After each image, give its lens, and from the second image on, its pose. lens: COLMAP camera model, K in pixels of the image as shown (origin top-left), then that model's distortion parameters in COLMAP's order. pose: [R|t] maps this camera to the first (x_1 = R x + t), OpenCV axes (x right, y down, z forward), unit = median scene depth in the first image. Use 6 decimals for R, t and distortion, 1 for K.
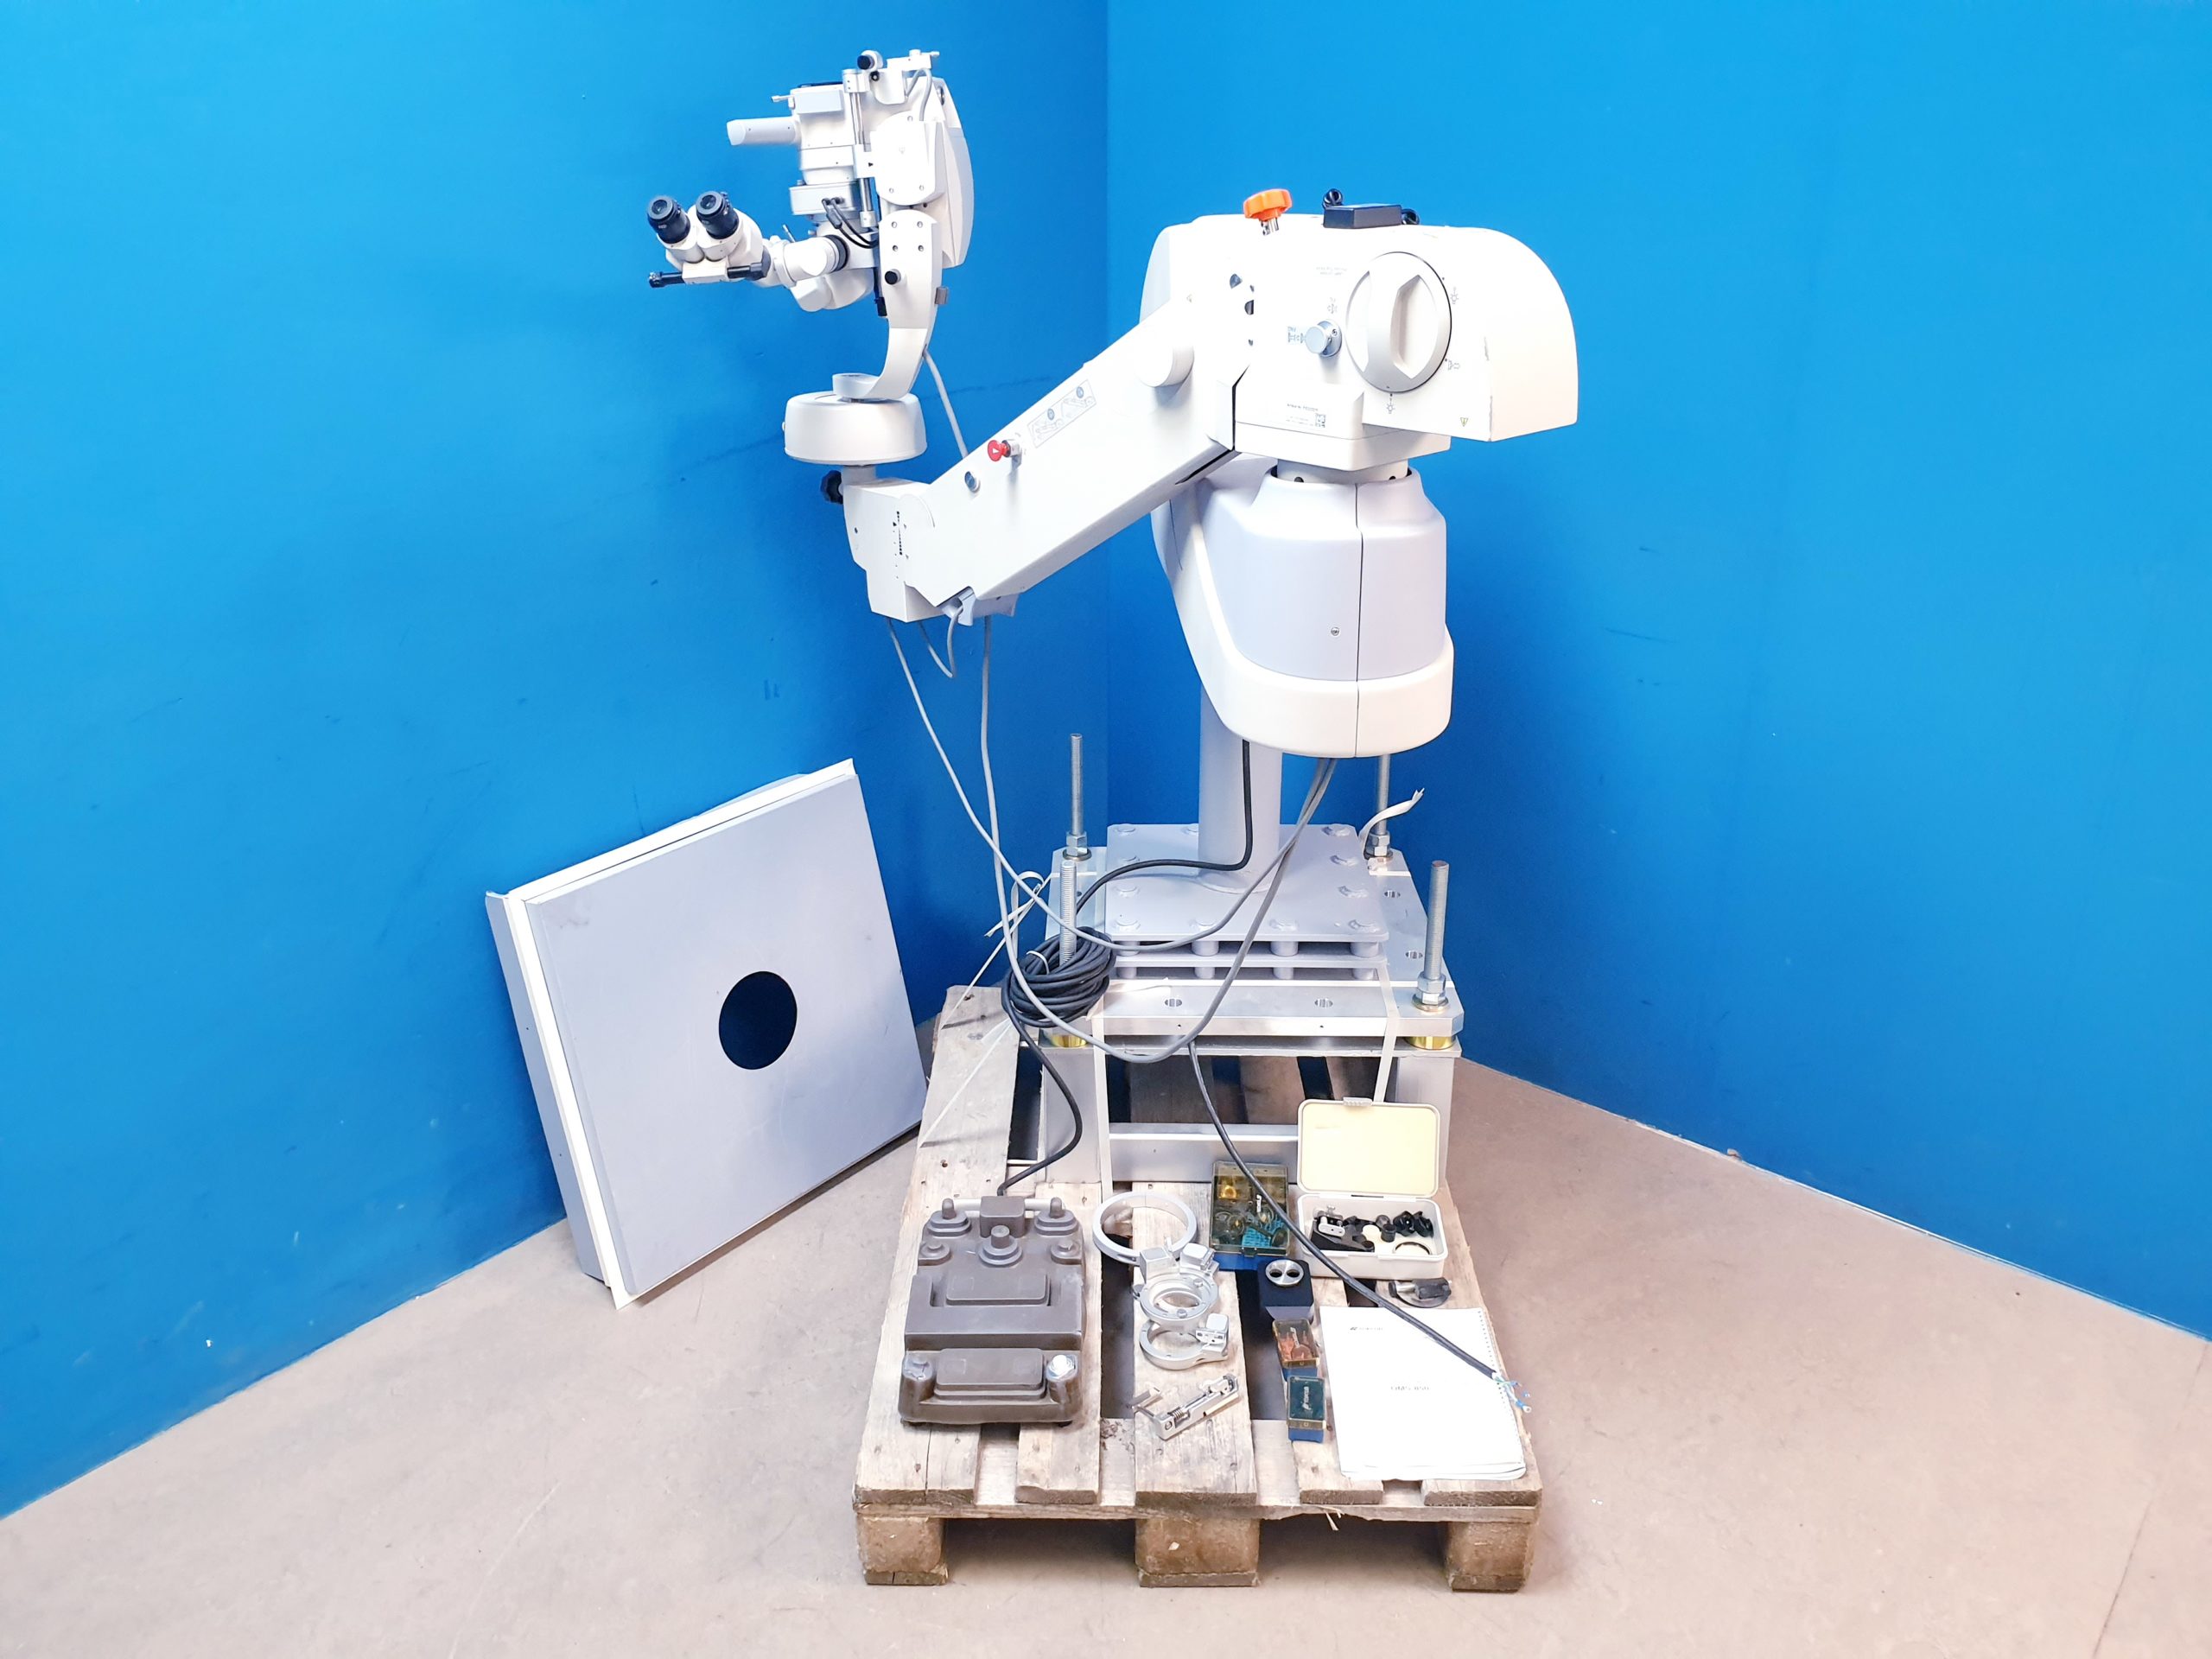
lens RADIAL K [[1697.4, 0, 1079.0], [0, 1697.4, 790.3], [0, 0, 1]] dist [0.167829, -0.395621]
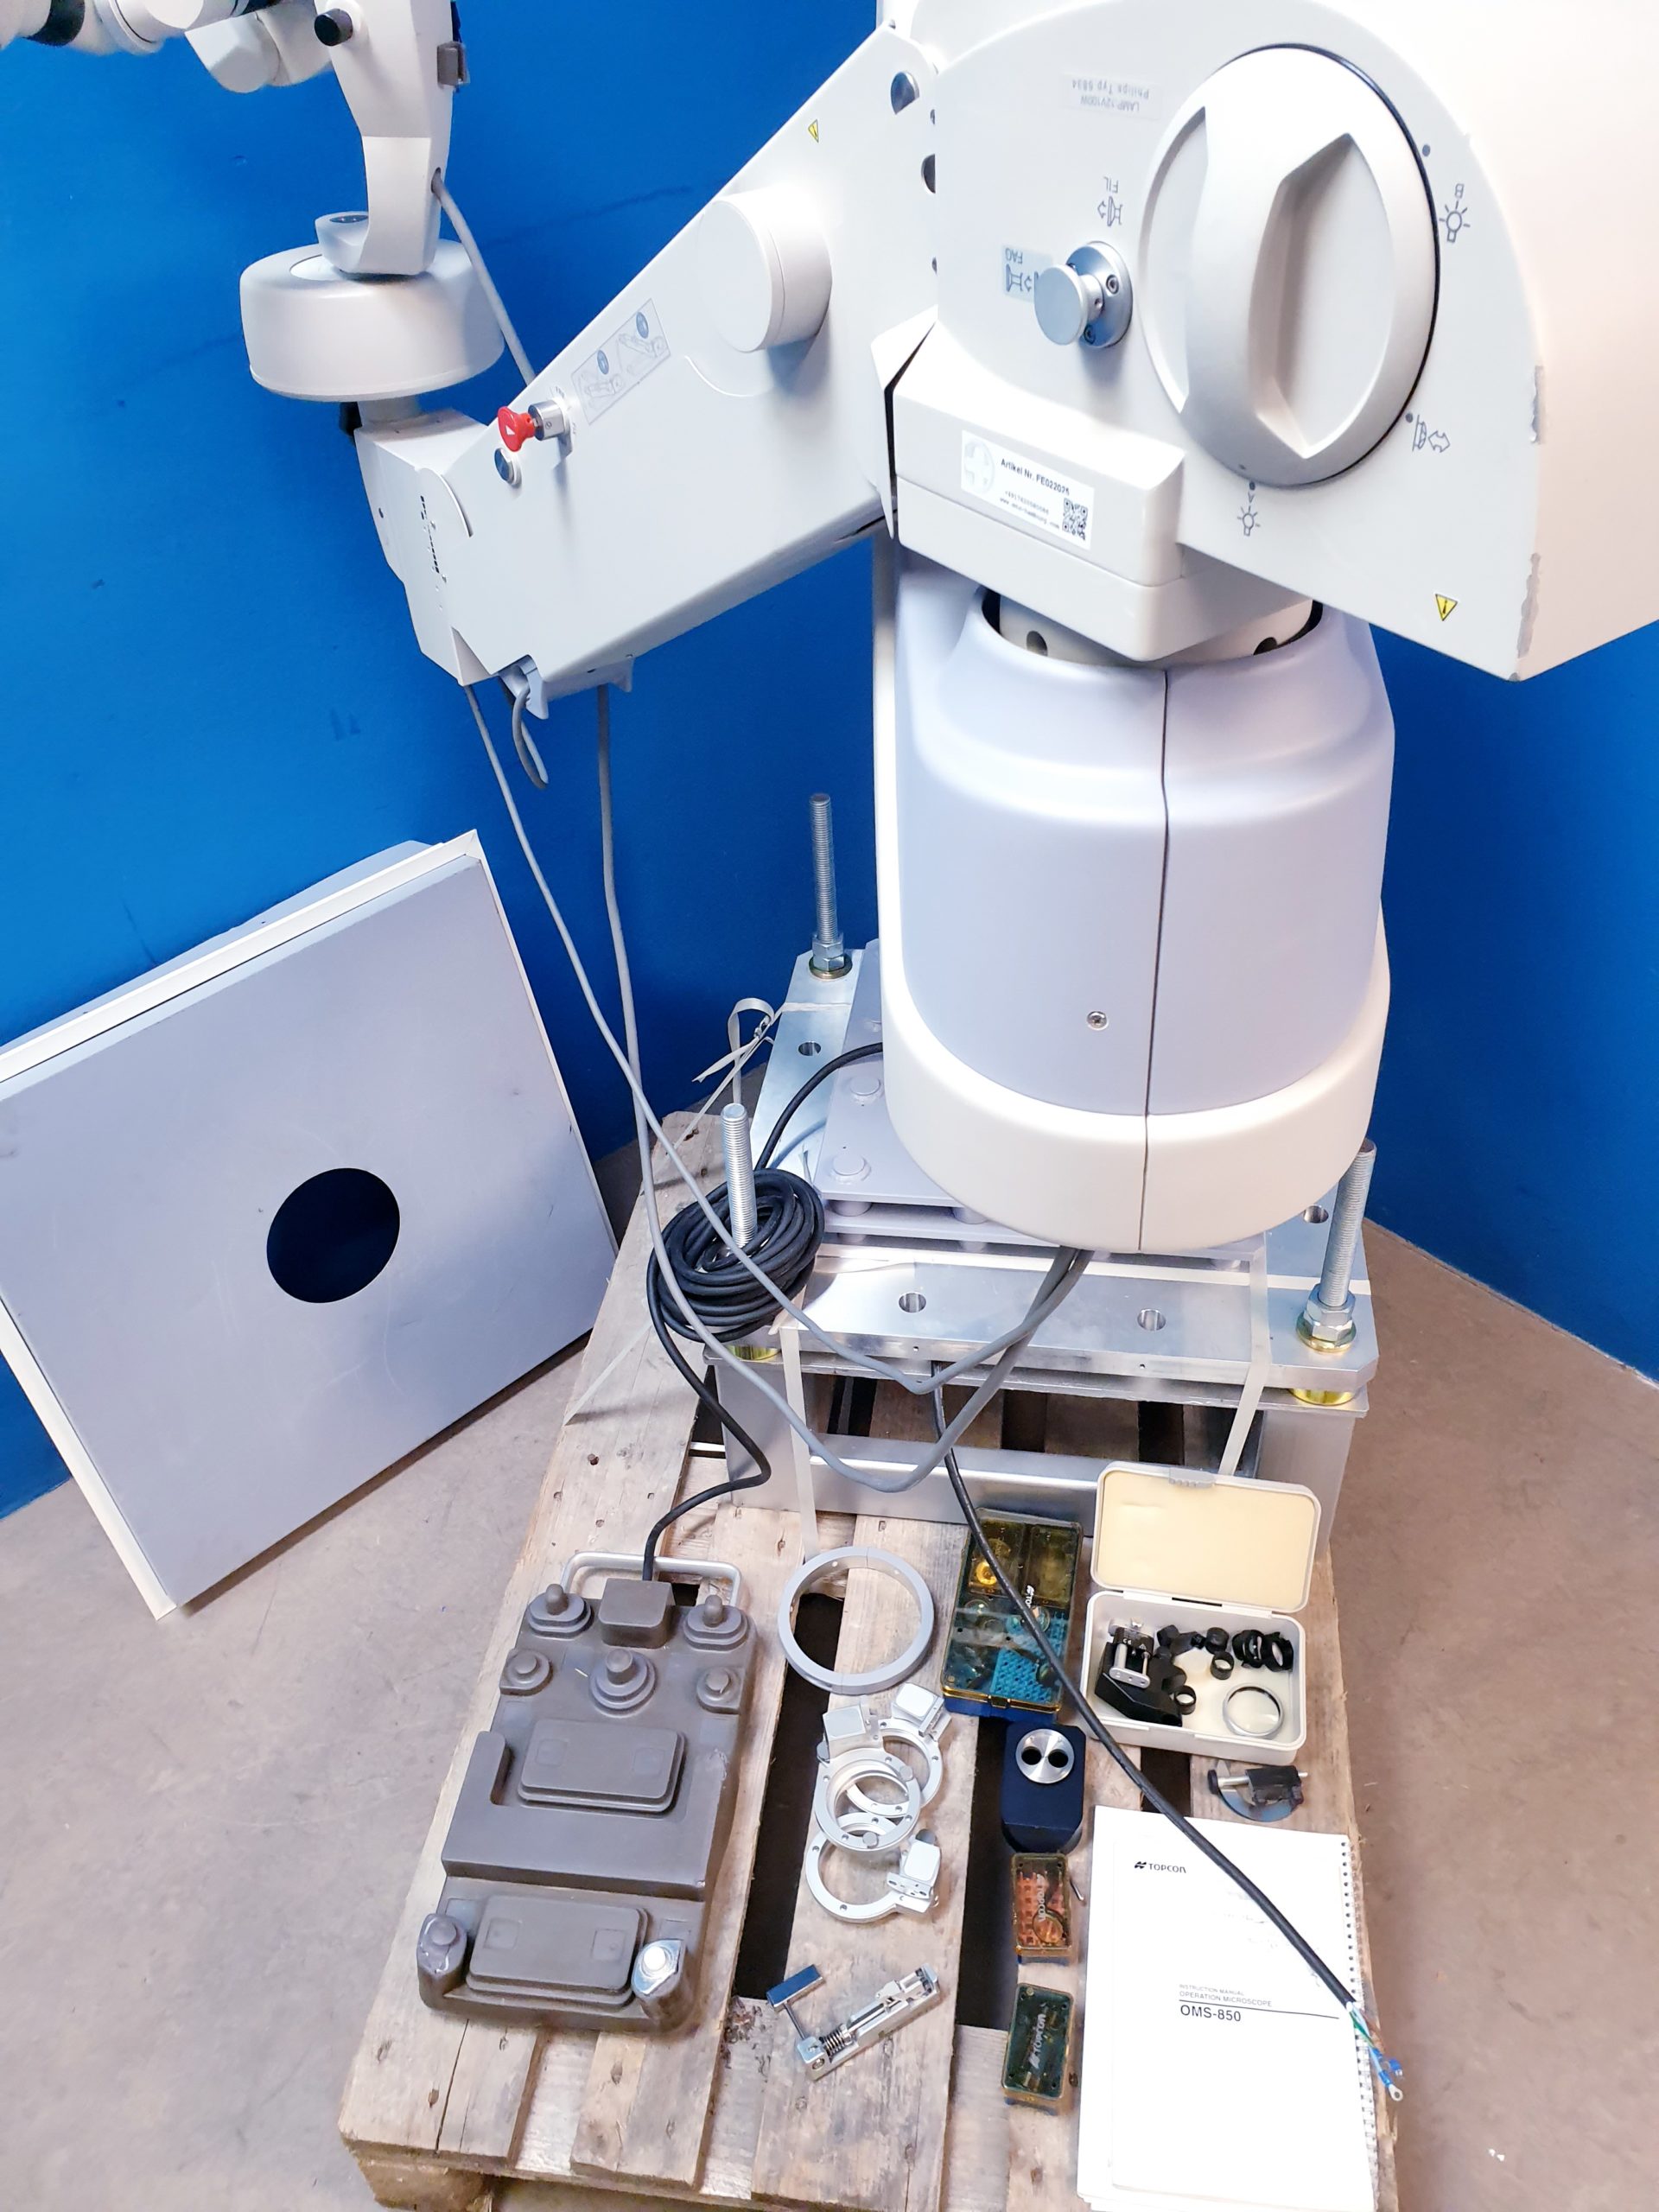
lens RADIAL K [[1748.1, 0, 835.7], [0, 1748.1, 1092.3], [0, 0, 1]] dist [0.014476, 0.005395]
pose [[0.992840, 0.045757, -0.110342, 0.099599], [-0.010156, 0.952717, 0.303690, -0.154642], [0.119020, -0.300395, 0.946360, 0.425427]]
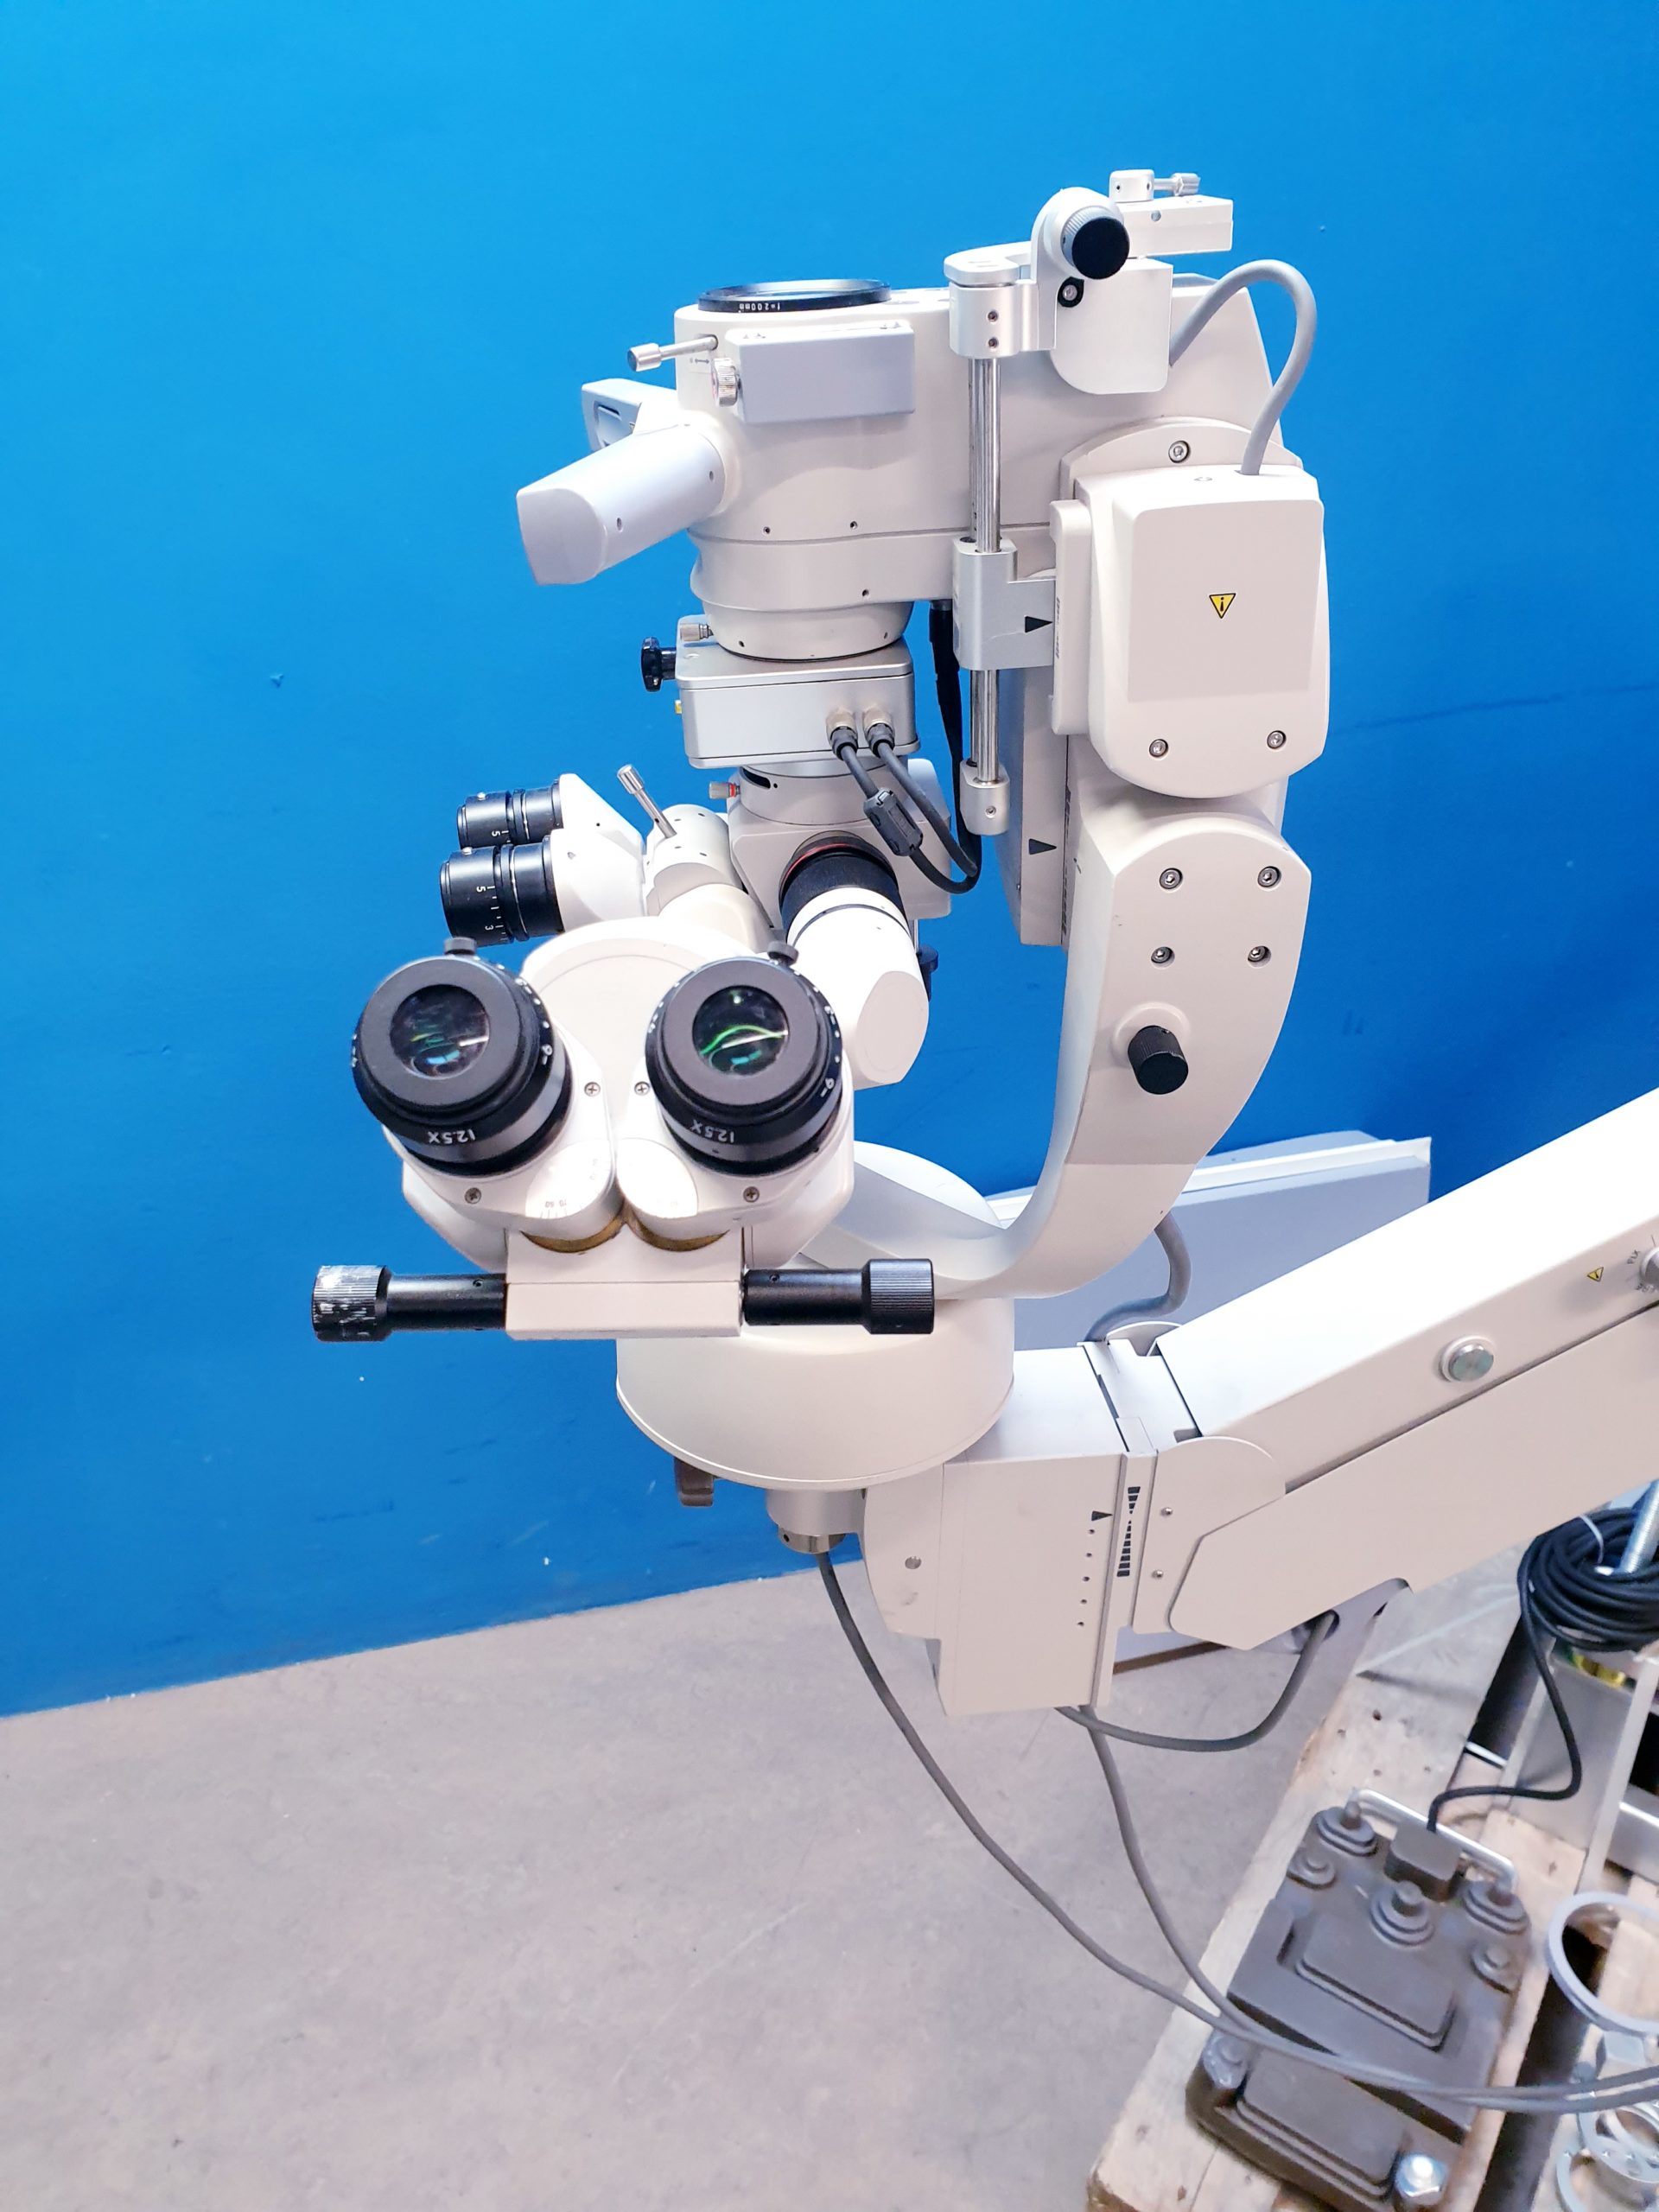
lens RADIAL K [[1731.3, 0, 829.5], [0, 1731.3, 1106.0], [0, 0, 1]] dist [0.027138, 0.004172]
pose [[0.841645, 0.302786, -0.447162, -0.022355], [-0.248289, 0.952286, 0.177492, -0.124147], [0.479568, -0.038360, 0.876666, 0.248604]]
